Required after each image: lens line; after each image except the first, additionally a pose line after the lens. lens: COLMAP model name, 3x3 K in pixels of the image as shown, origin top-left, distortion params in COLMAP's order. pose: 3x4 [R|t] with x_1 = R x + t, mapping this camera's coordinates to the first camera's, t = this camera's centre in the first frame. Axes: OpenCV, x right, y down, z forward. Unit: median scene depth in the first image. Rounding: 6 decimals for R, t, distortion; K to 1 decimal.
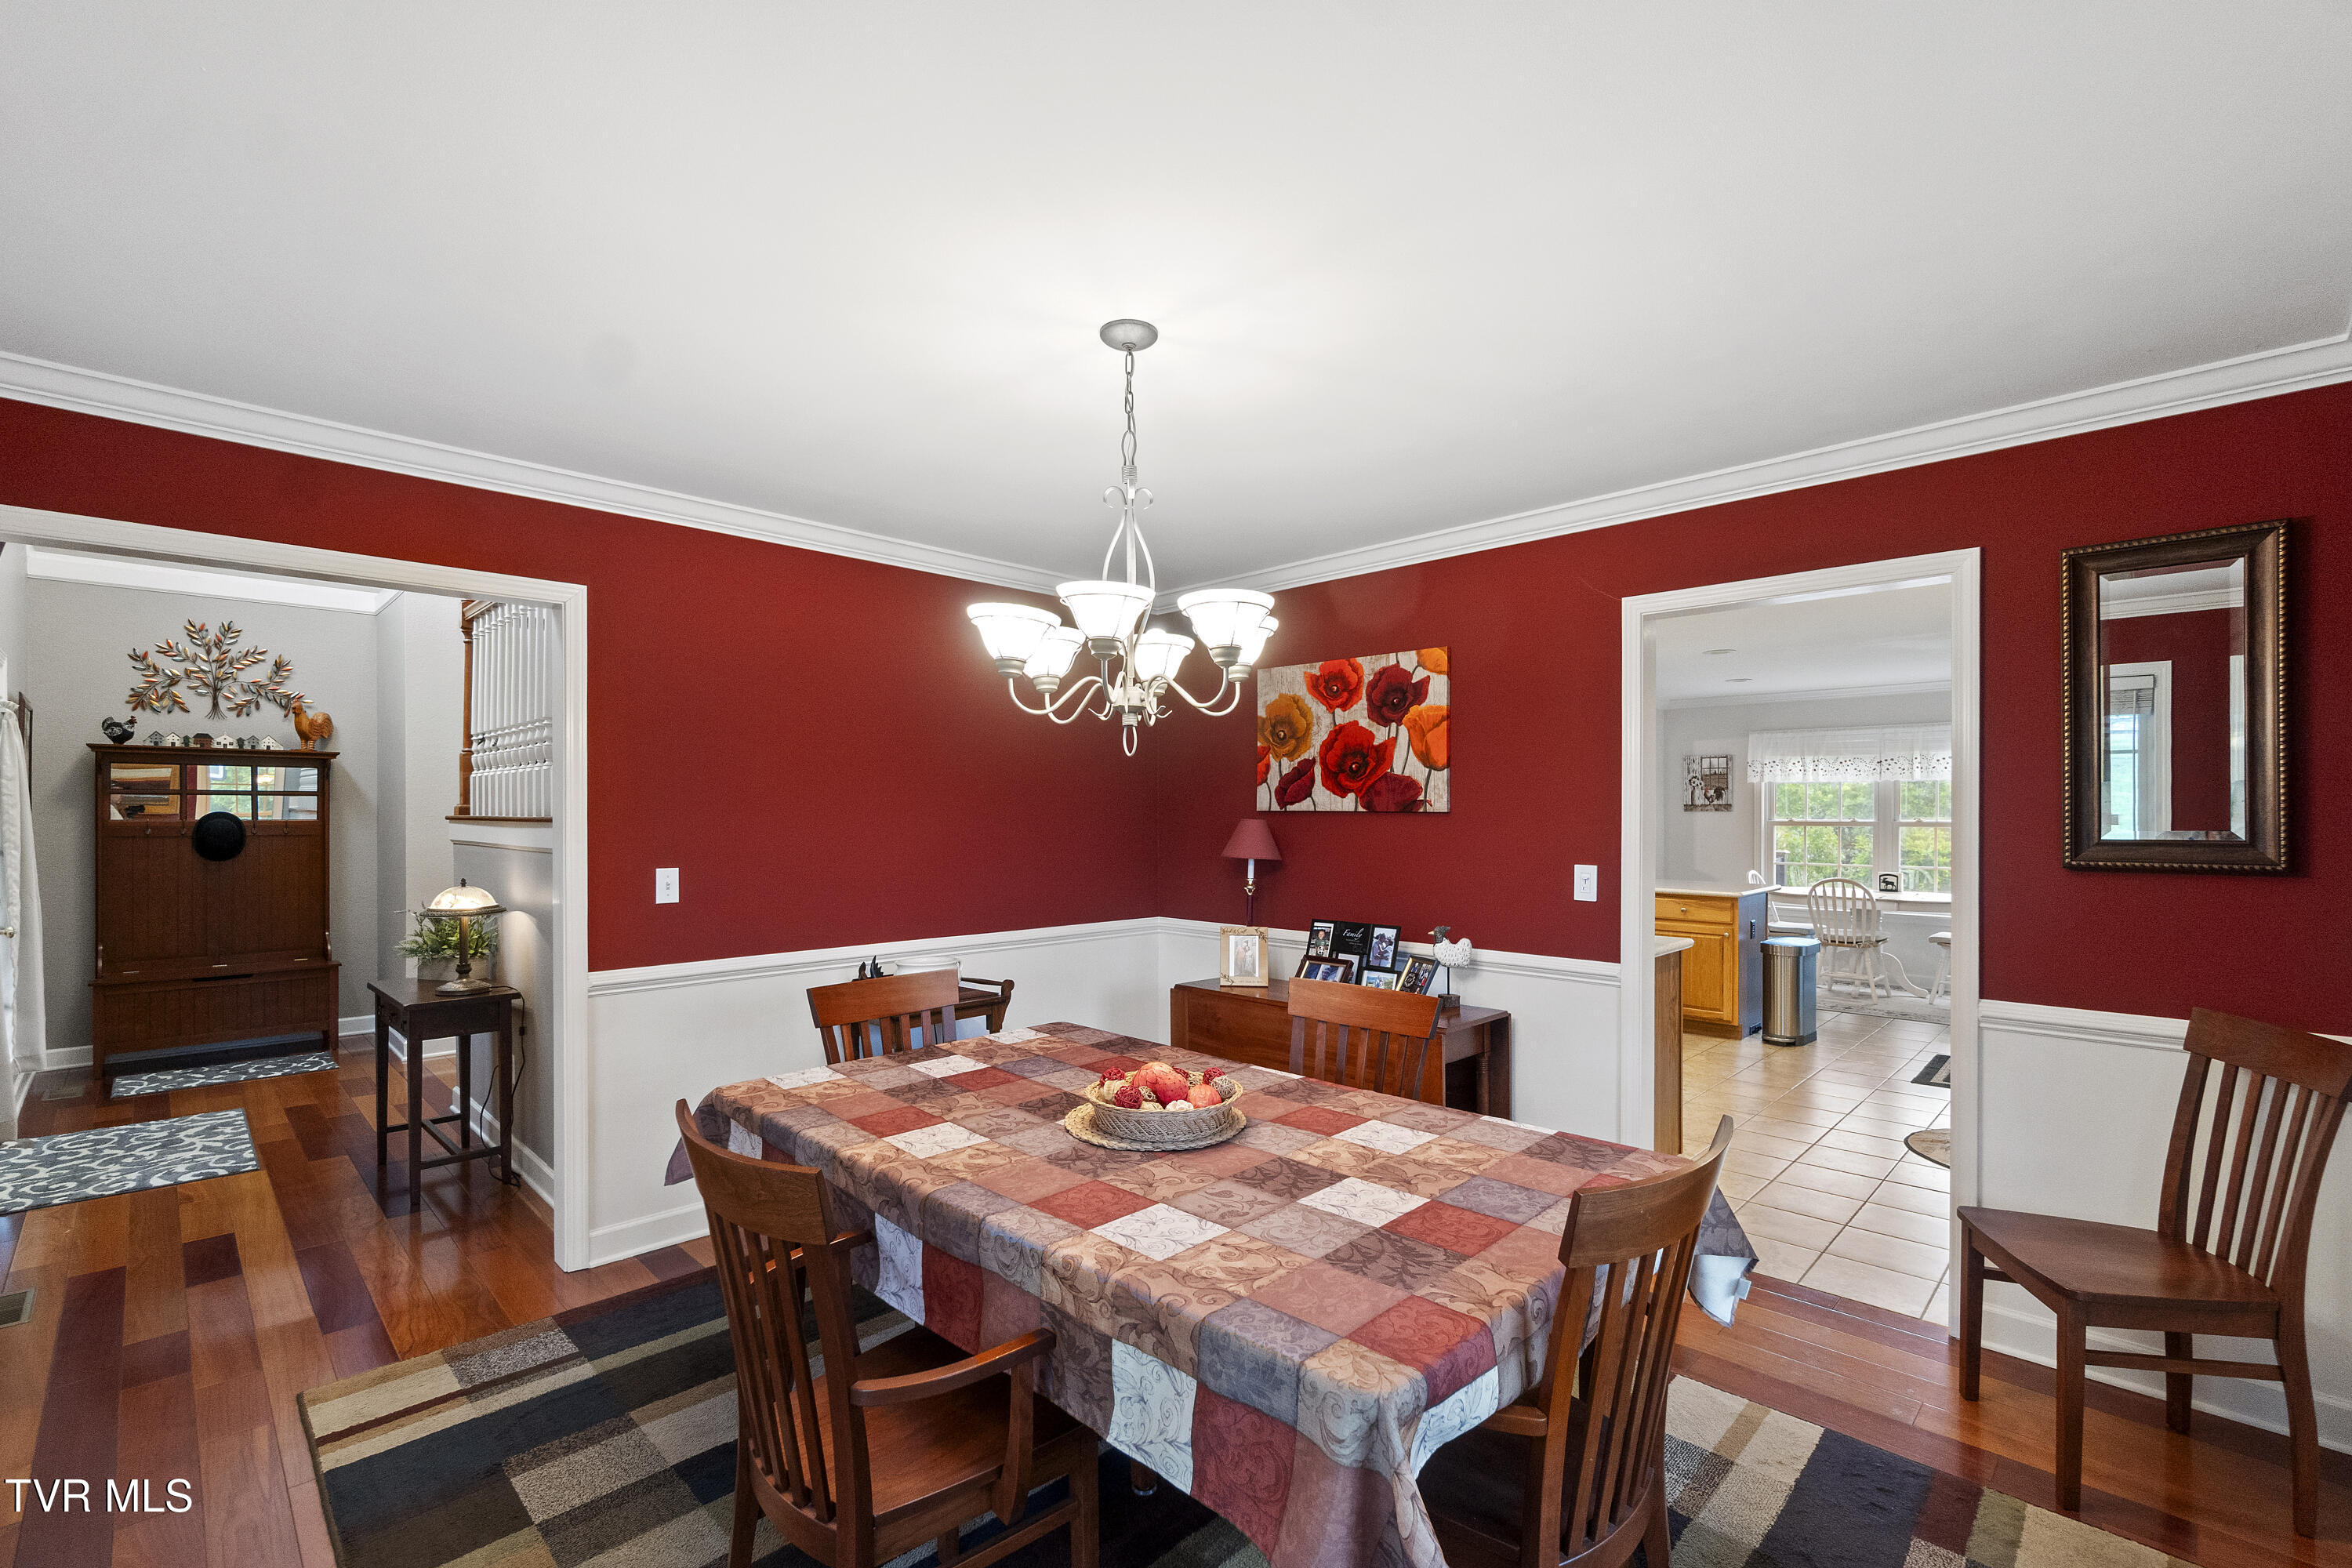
lens RADIAL K [[1026.2, 0, 1162.4], [0, 1026.2, 803.8], [0, 0, 1]] dist [0.005059, 0.000032]
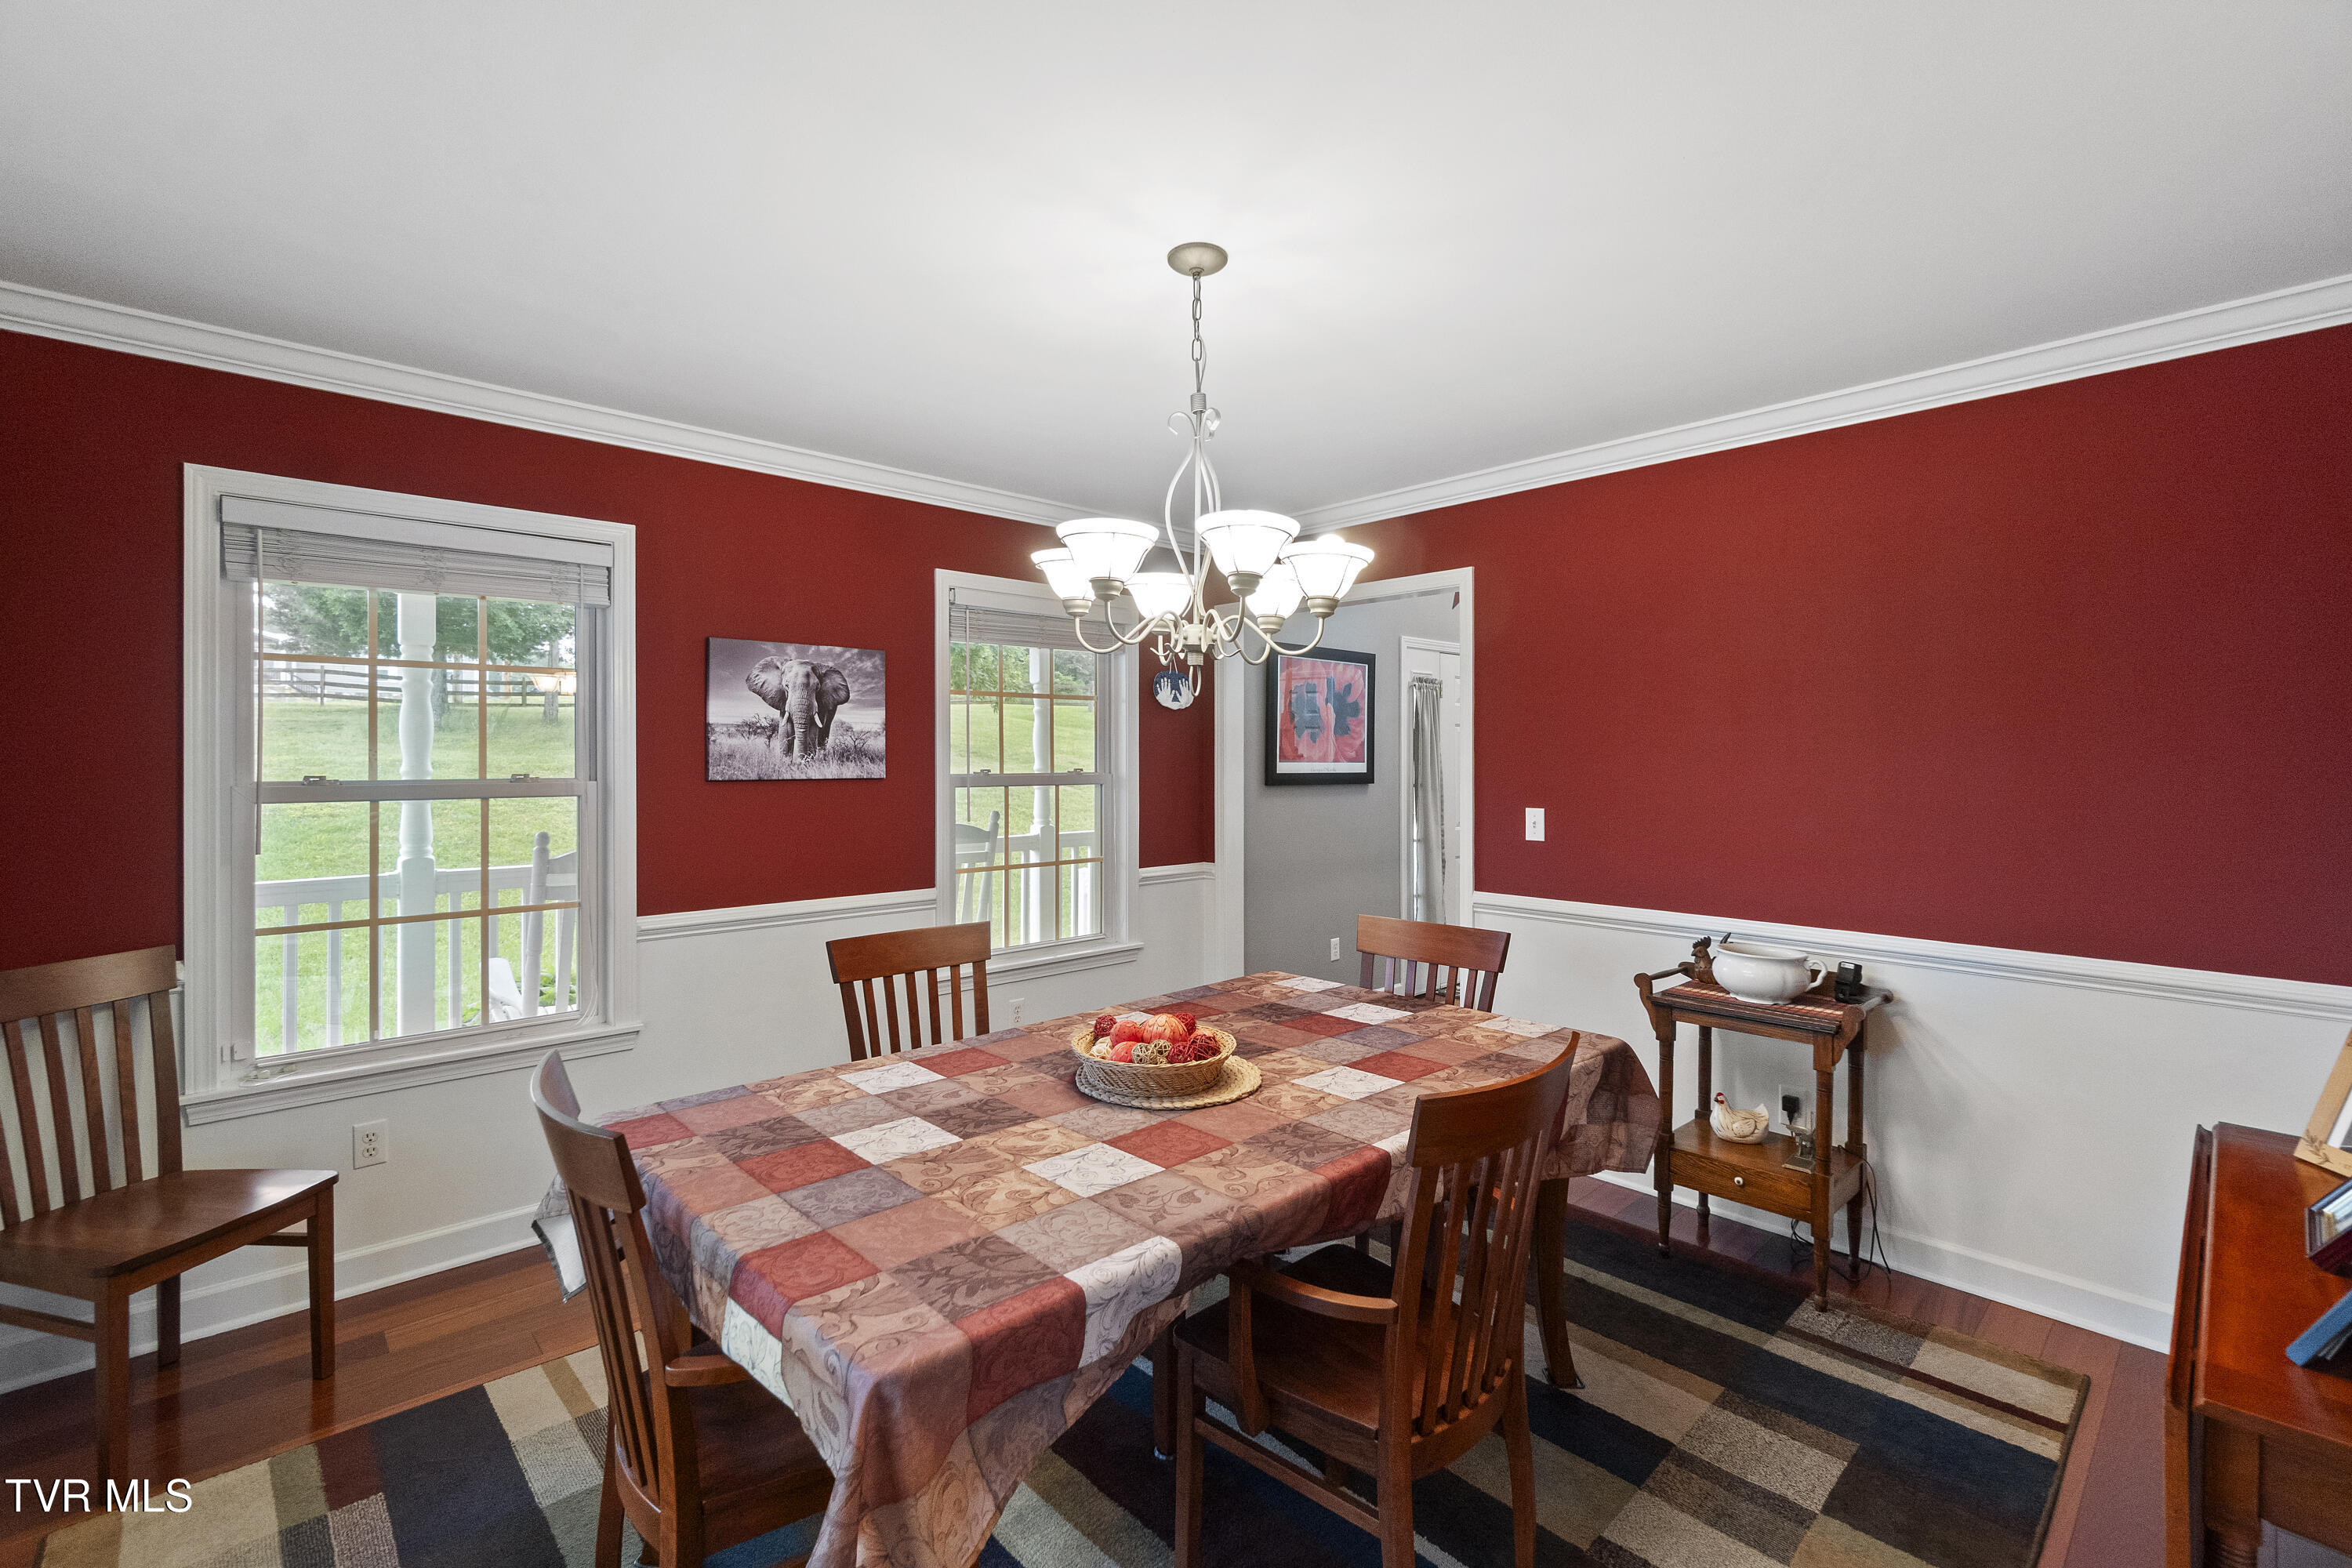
lens RADIAL K [[1026.2, 0, 1162.6], [0, 1026.2, 770.9], [0, 0, 1]] dist [0.005059, 0.000032]
pose [[-0.038865, 0.008618, -0.999207, 1.108503], [0.007594, 0.999936, 0.008329, 0.024586], [0.999216, -0.007265, -0.038928, 1.228333]]
